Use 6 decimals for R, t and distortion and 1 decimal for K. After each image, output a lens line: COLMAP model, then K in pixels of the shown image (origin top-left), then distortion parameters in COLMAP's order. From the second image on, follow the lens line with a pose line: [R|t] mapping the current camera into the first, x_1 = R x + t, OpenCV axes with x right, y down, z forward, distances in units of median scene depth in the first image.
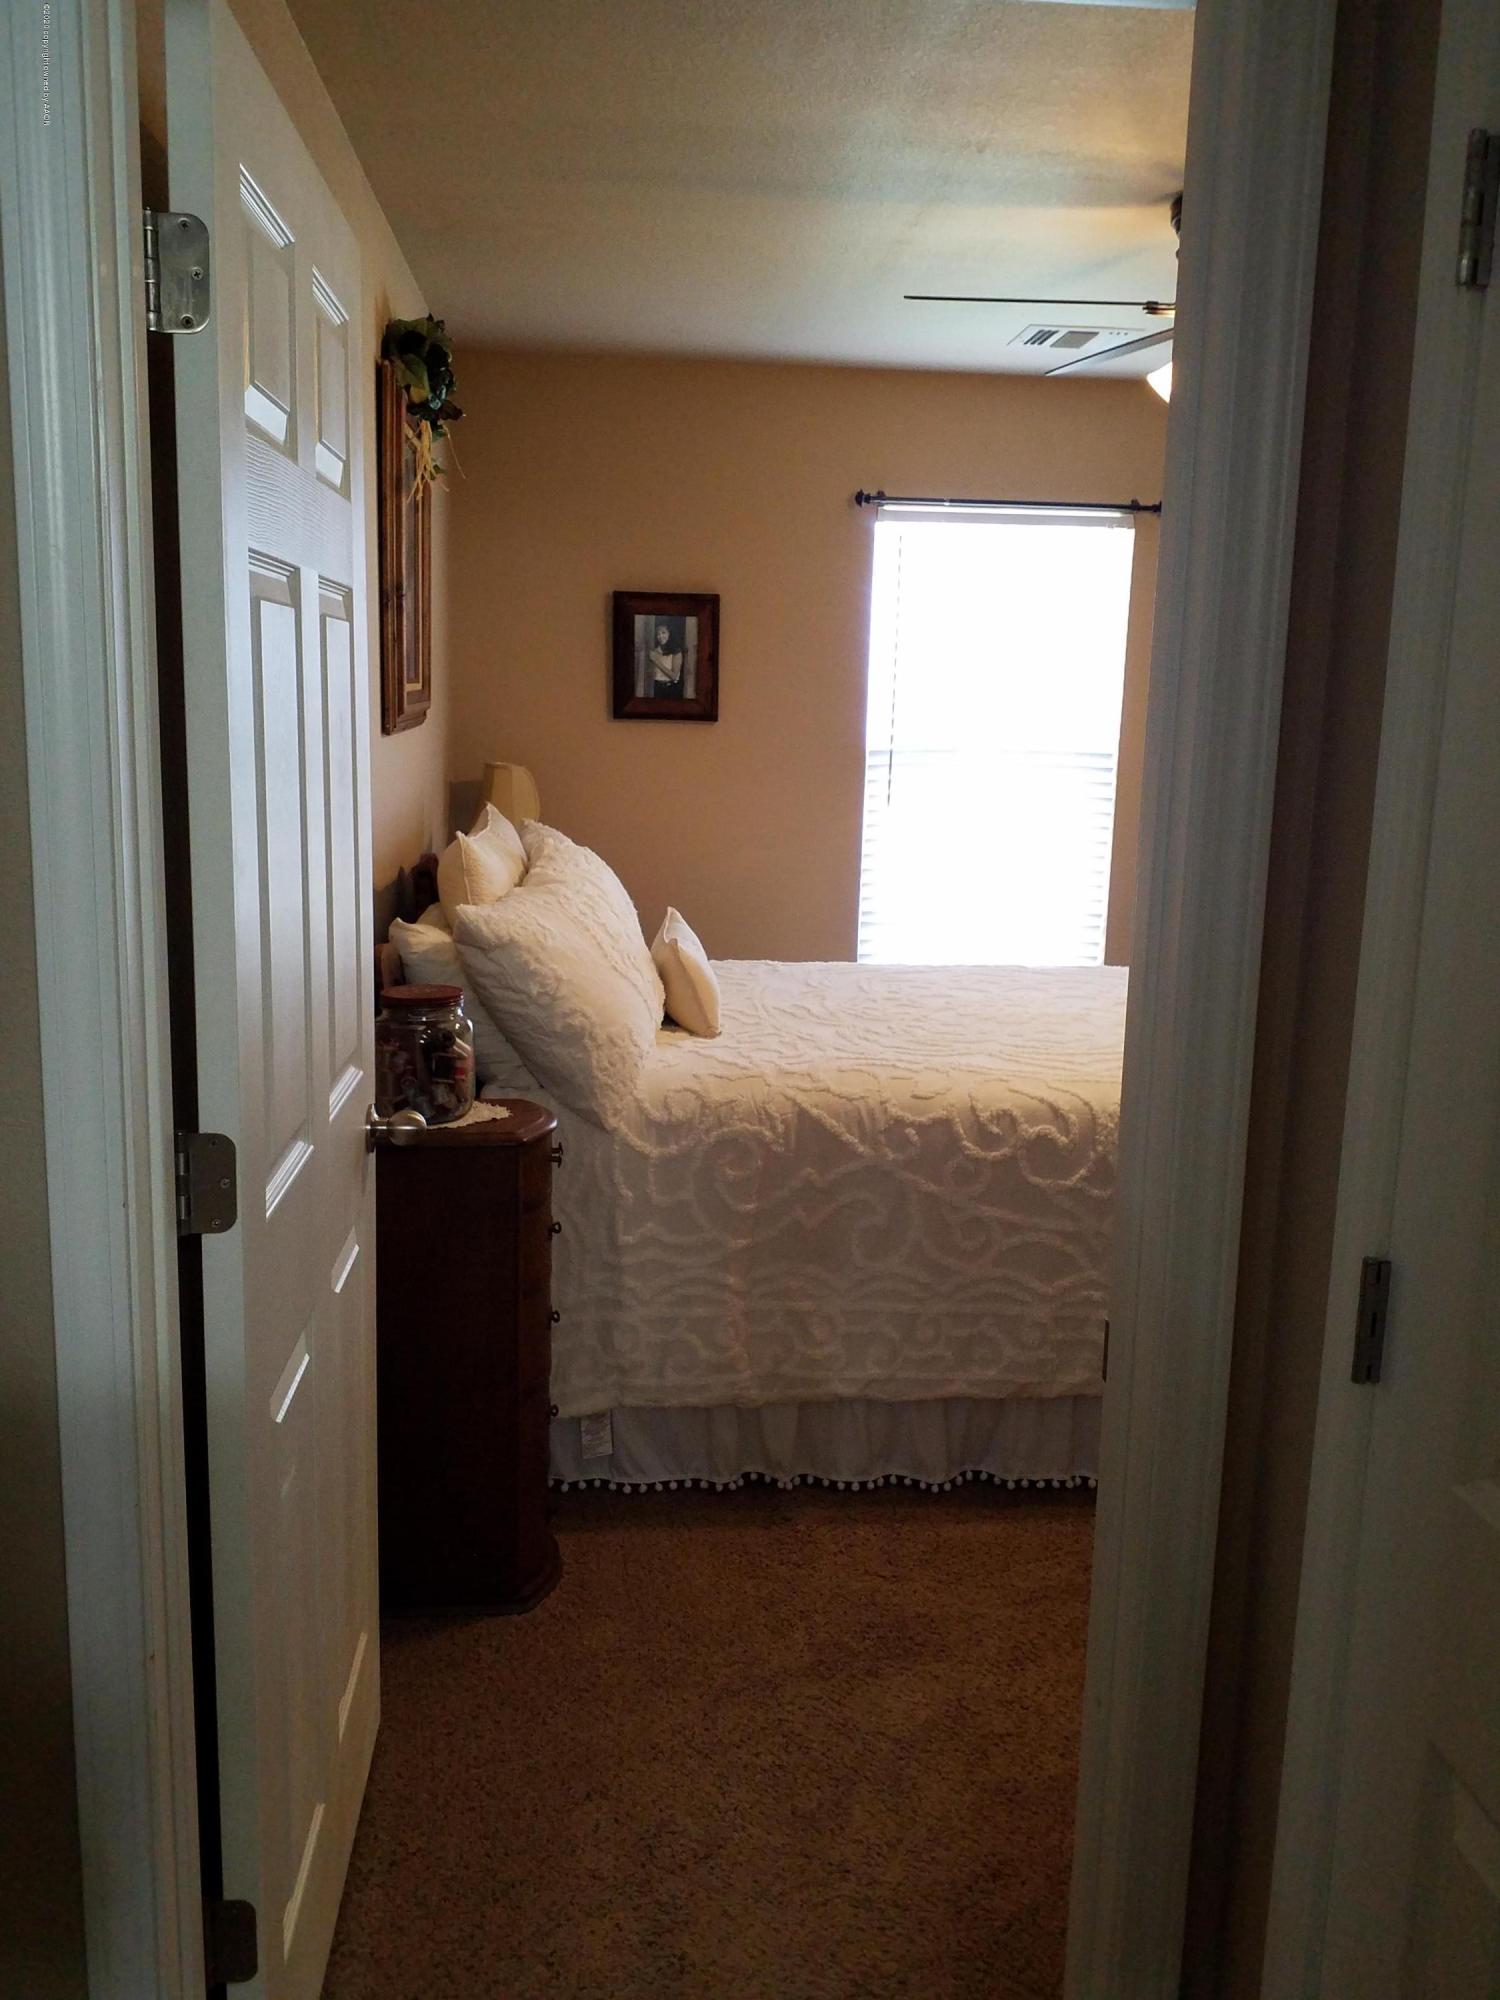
lens RADIAL K [[1556.8, 0, 747.5], [0, 1556.8, 881.8], [0, 0, 1]] dist [0.164117, -0.341982]
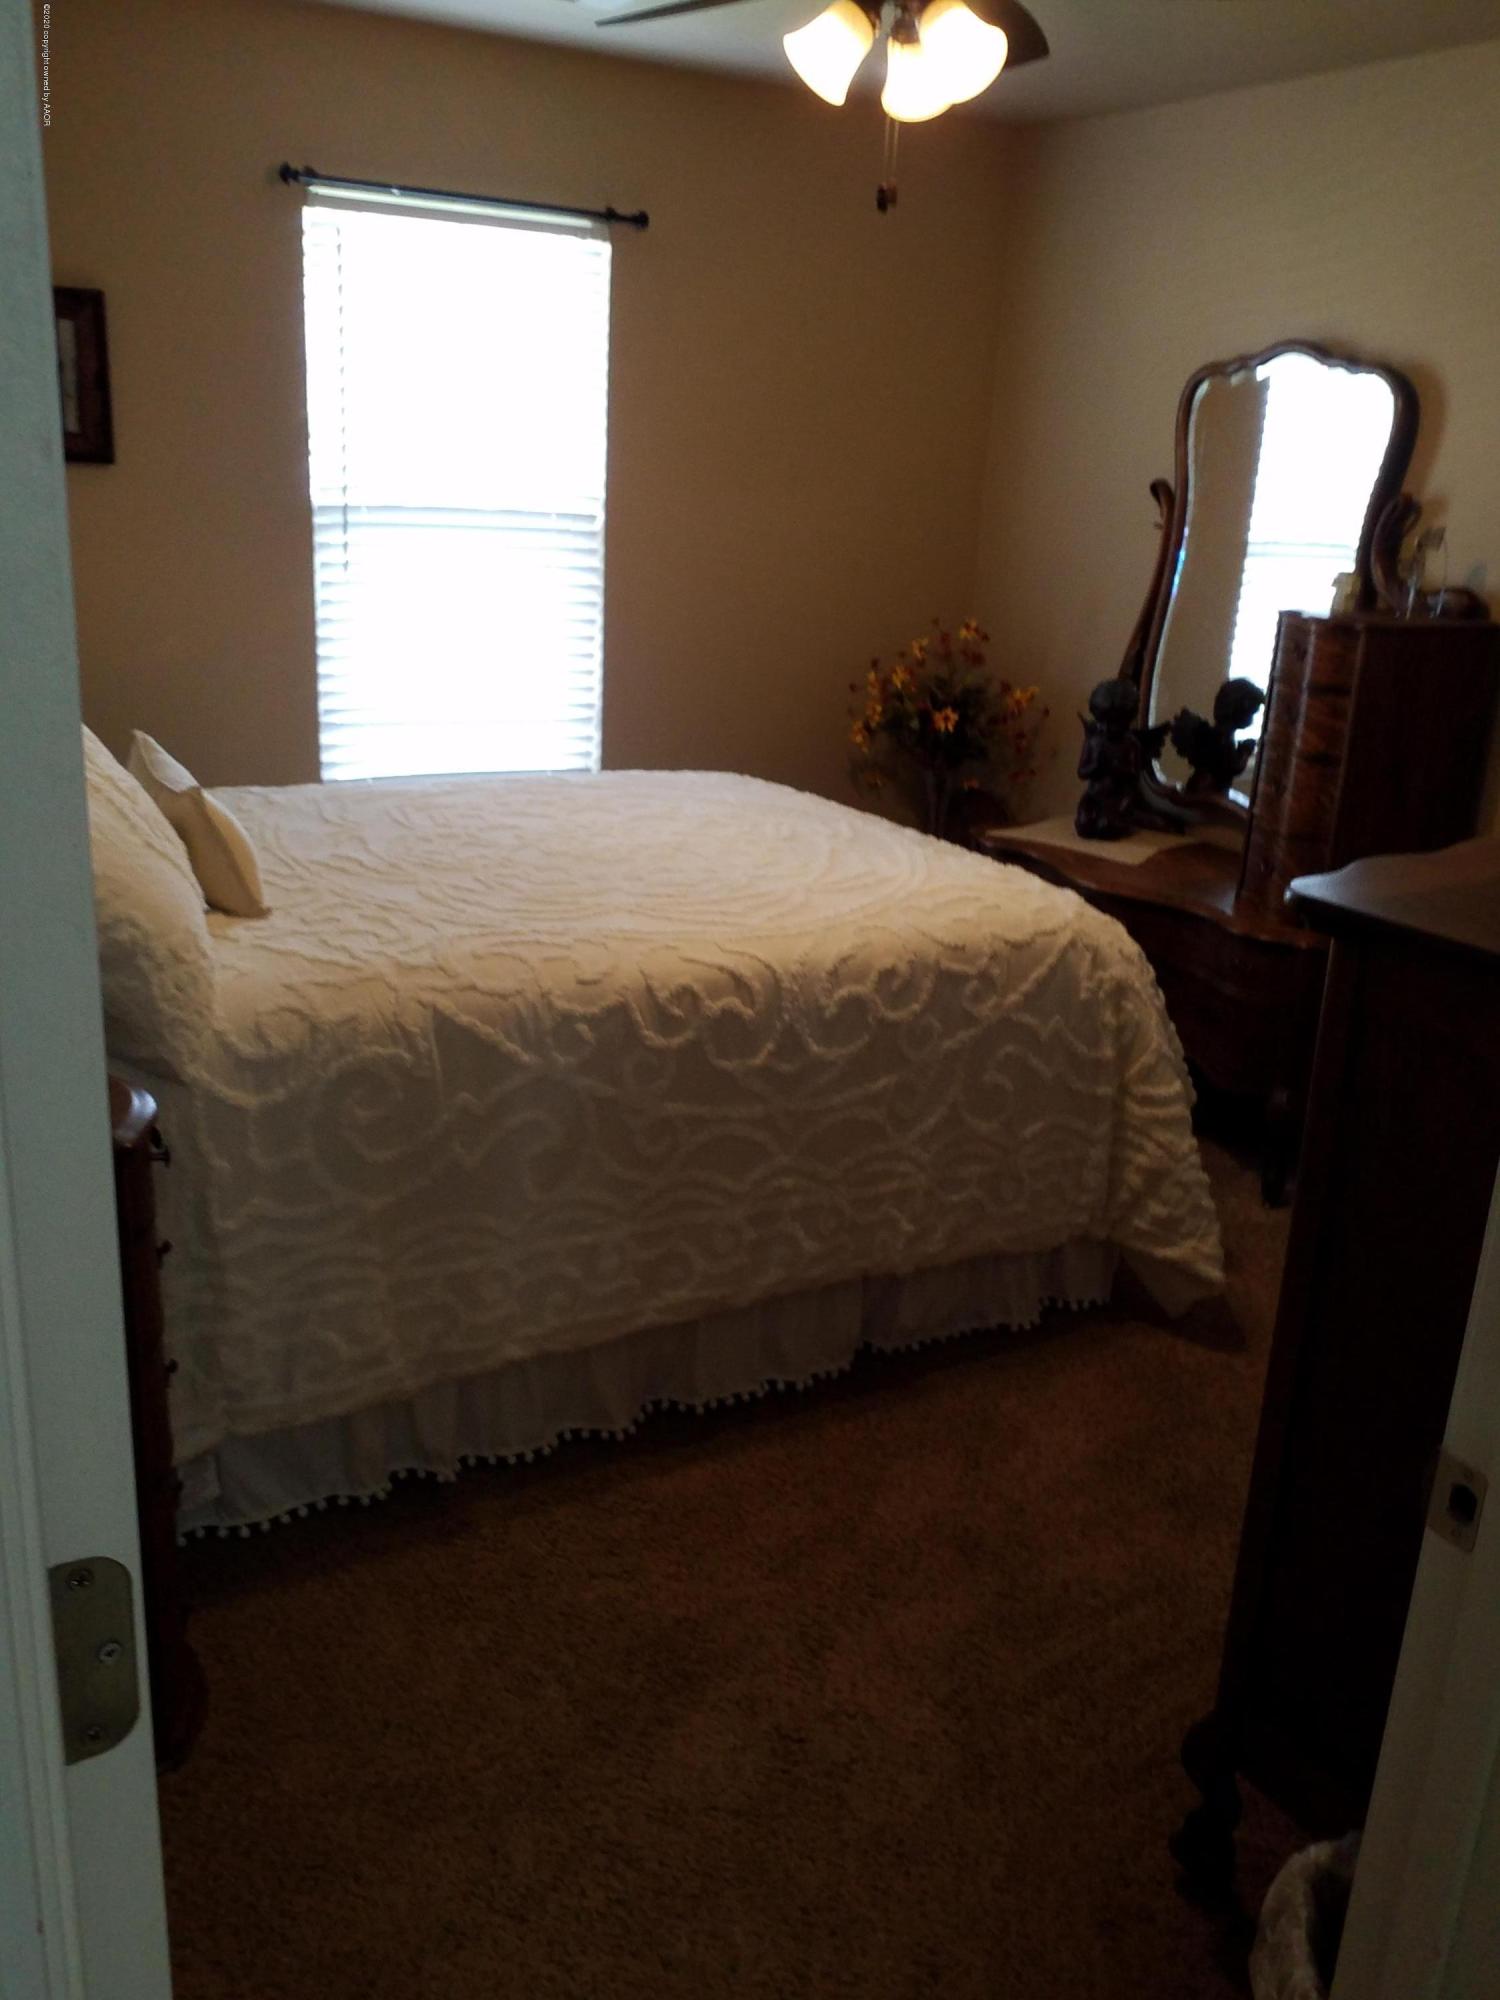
lens RADIAL K [[1660.0, 0, 852.0], [0, 1660.0, 941.7], [0, 0, 1]] dist [0.182743, -0.454187]
pose [[0.906588, -0.087530, 0.412840, -0.117436], [0.015028, 0.984330, 0.175697, -0.029643], [-0.421749, -0.153081, 0.893697, 0.195414]]
